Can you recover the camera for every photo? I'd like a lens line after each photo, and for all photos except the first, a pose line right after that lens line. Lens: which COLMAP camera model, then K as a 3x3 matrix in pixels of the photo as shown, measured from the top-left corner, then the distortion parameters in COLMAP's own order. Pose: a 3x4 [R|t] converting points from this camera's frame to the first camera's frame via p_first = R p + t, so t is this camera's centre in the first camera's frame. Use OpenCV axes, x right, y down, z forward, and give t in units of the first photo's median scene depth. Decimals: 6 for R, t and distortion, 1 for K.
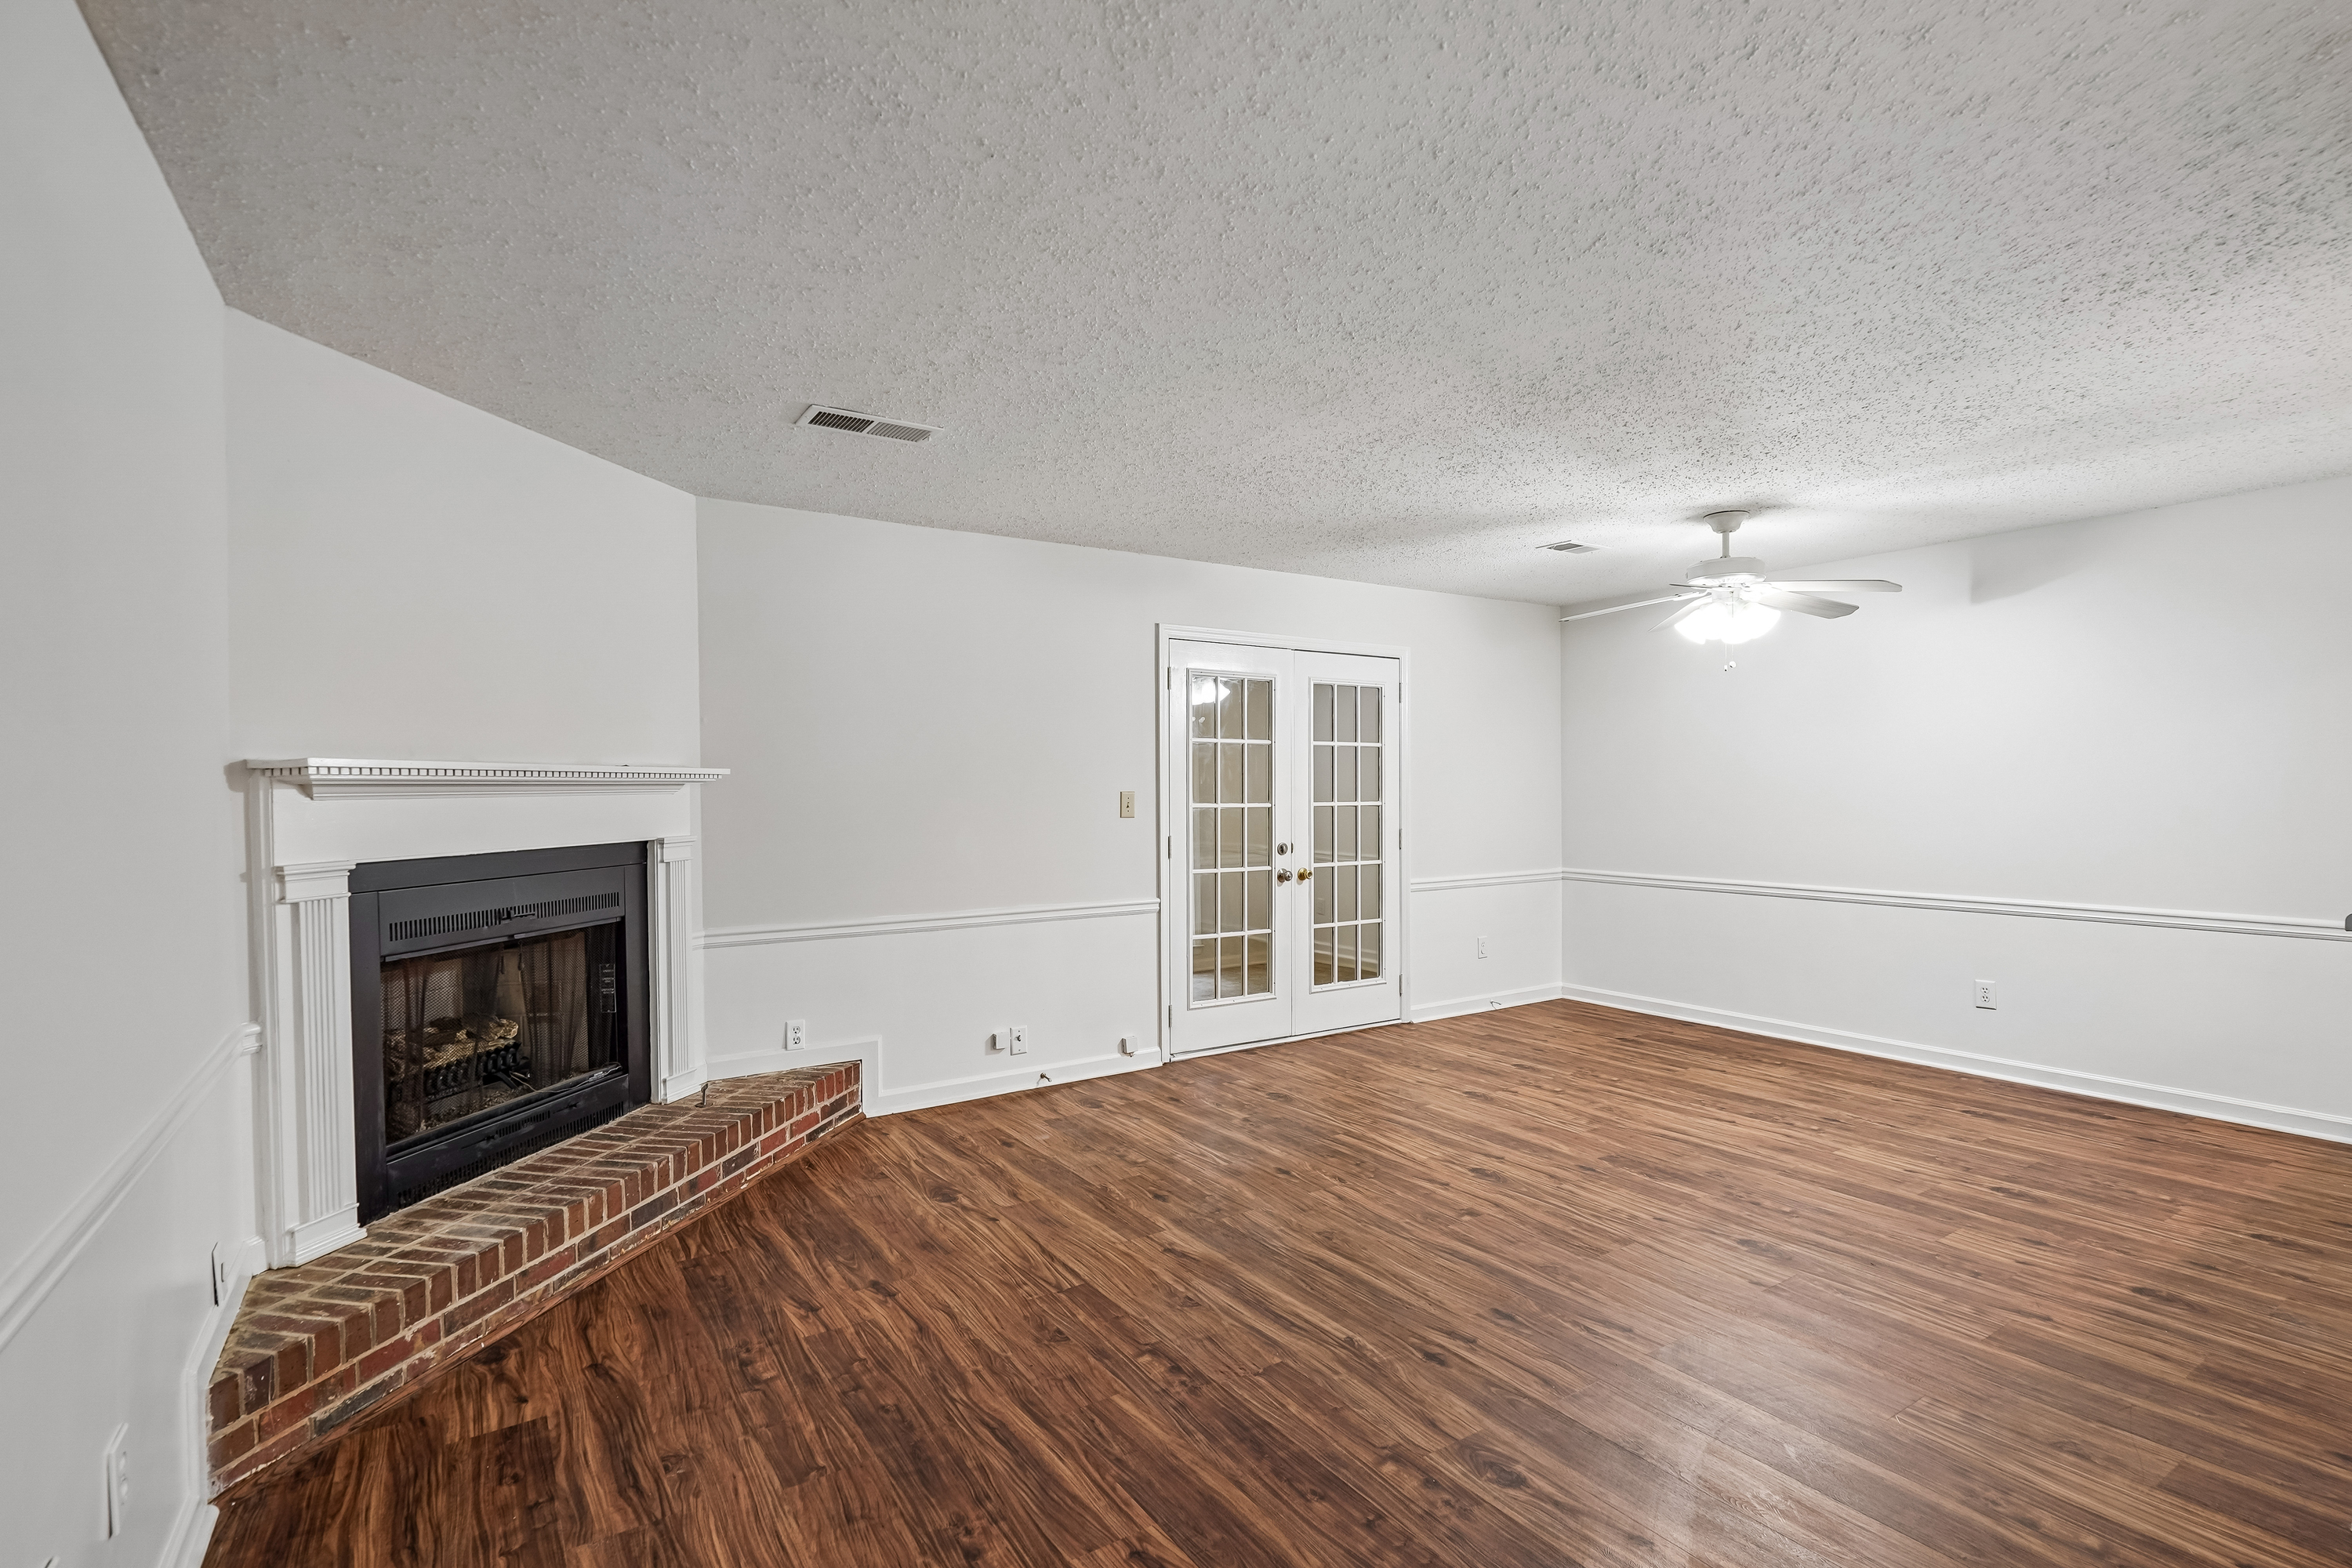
lens RADIAL K [[1119.7, 0, 1153.6], [0, 1119.7, 771.9], [0, 0, 1]] dist [-0.007754, 0.003005]
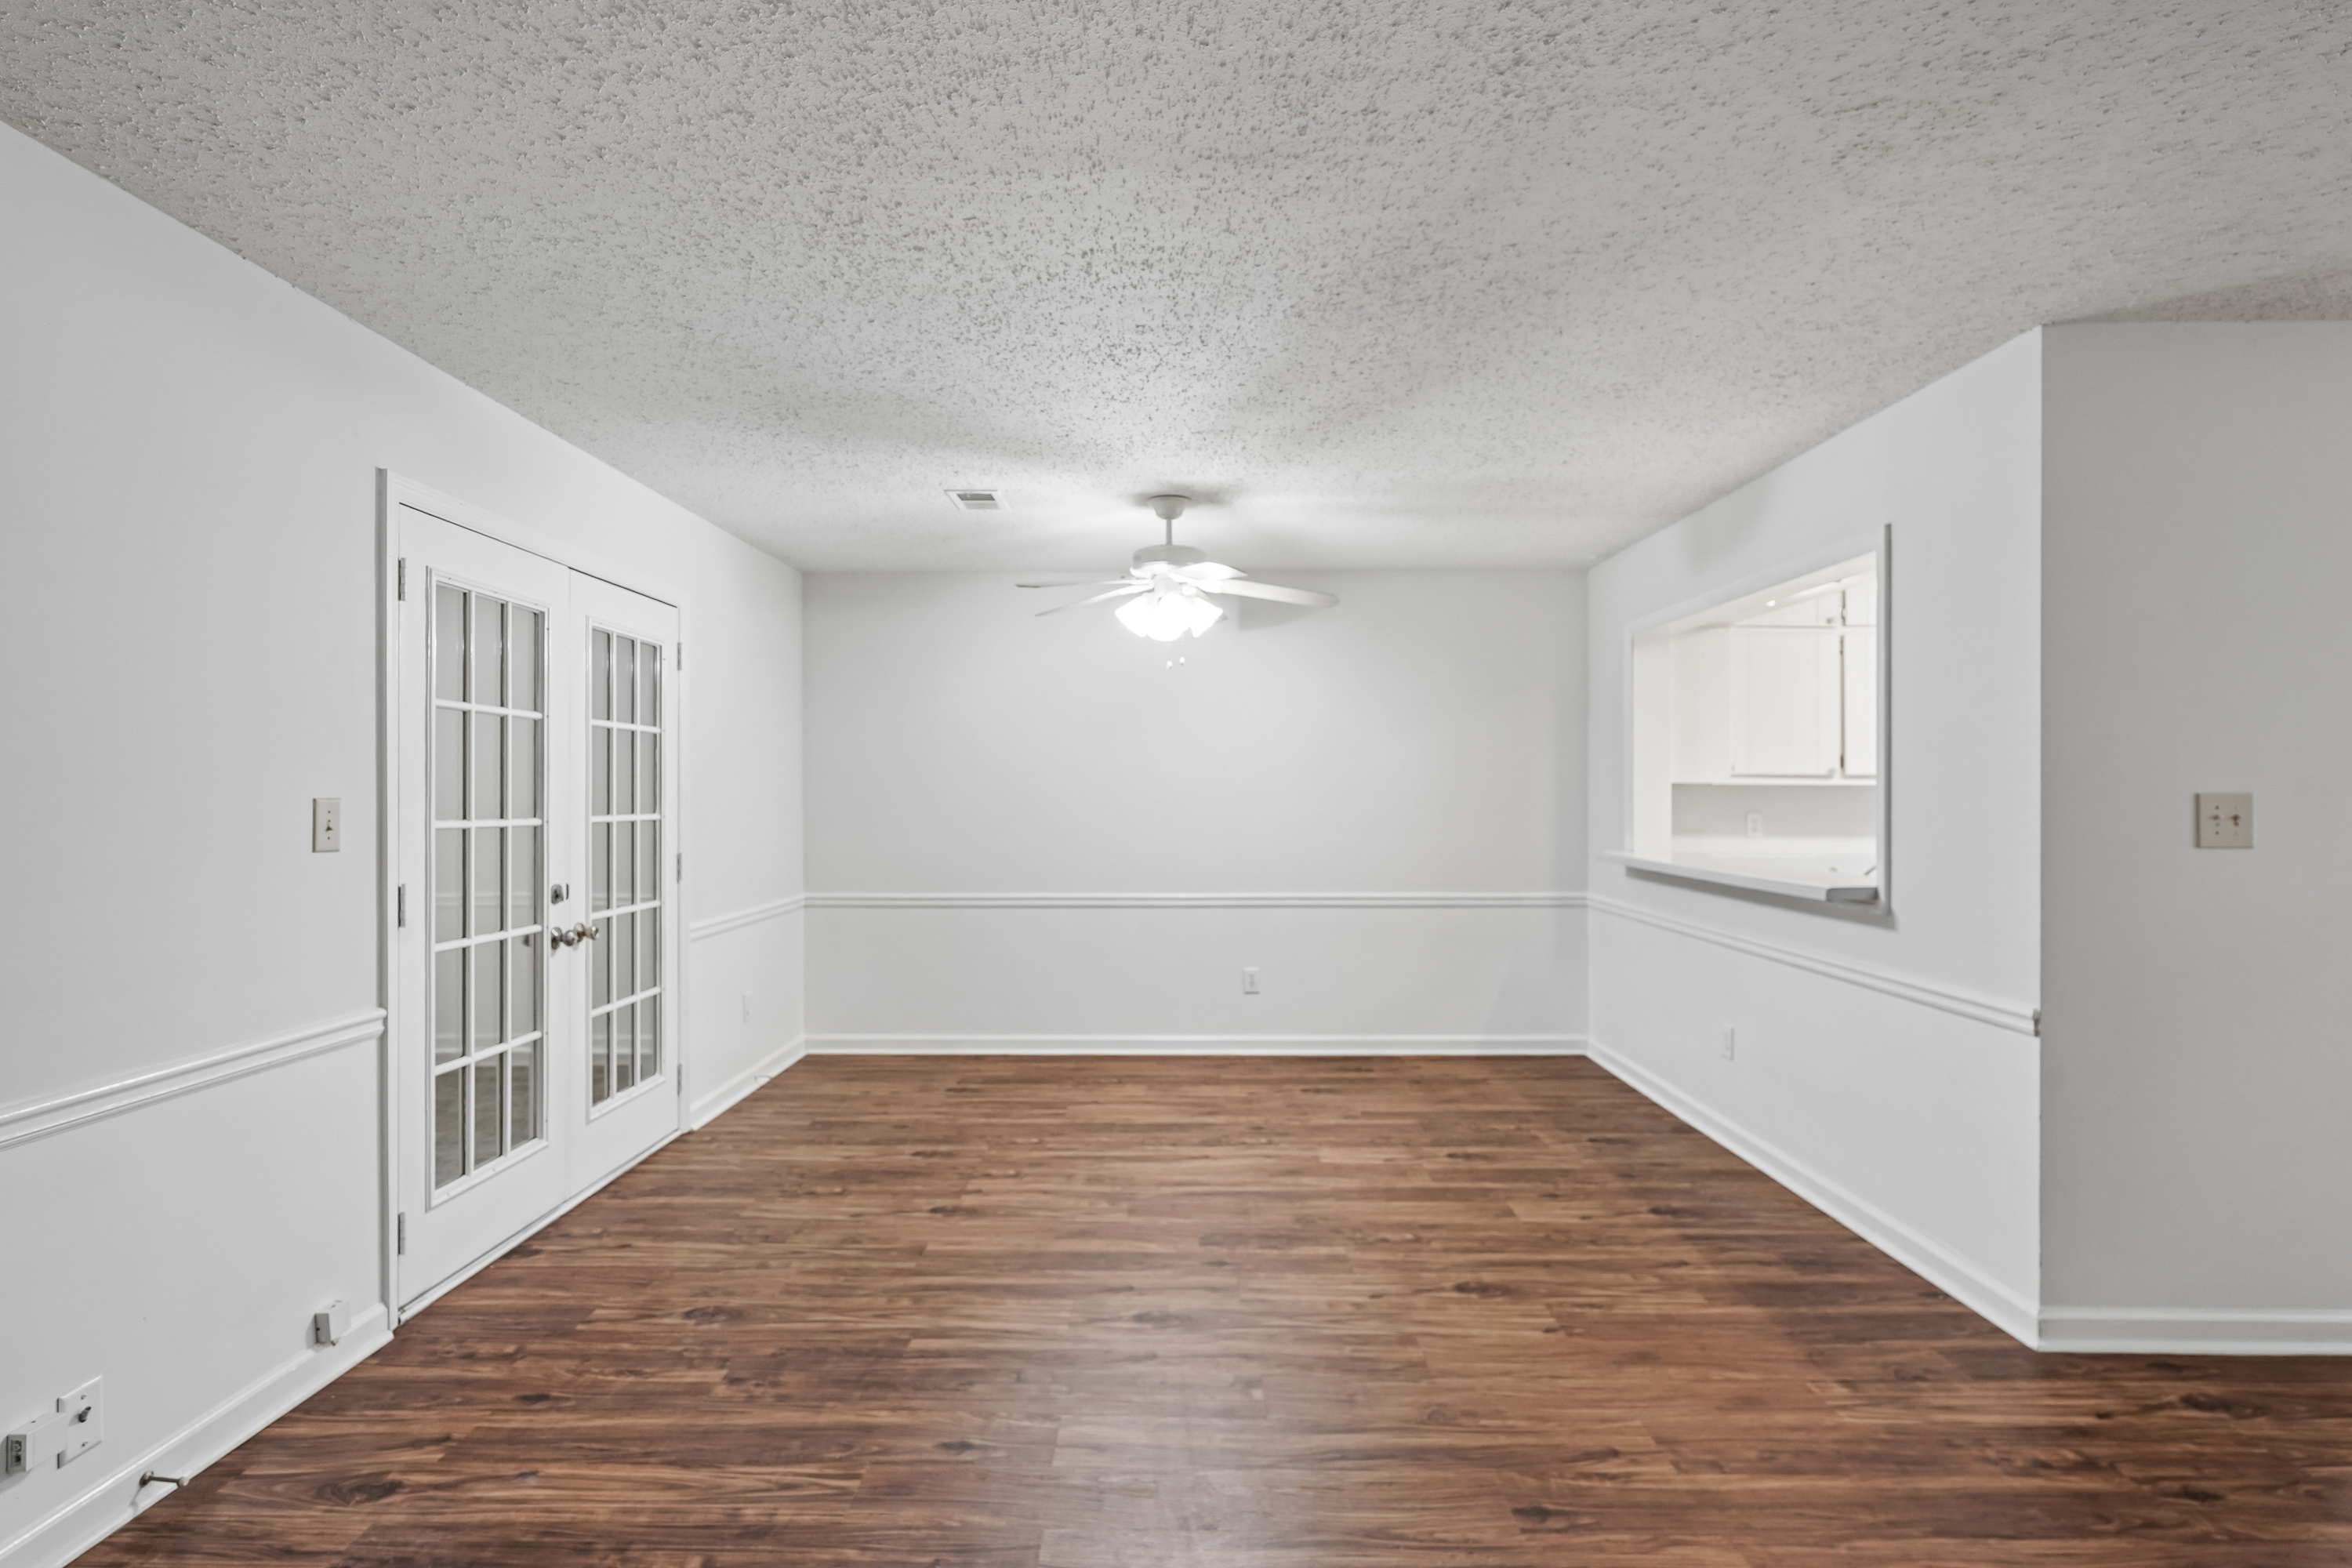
lens RADIAL K [[1119.7, 0, 1179.1], [0, 1119.7, 784.1], [0, 0, 1]] dist [-0.007754, 0.003005]
pose [[0.541022, 0.013226, 0.840904, -0.317649], [-0.014012, 0.999879, -0.006711, 0.012281], [-0.840891, -0.008152, 0.541142, 0.589433]]
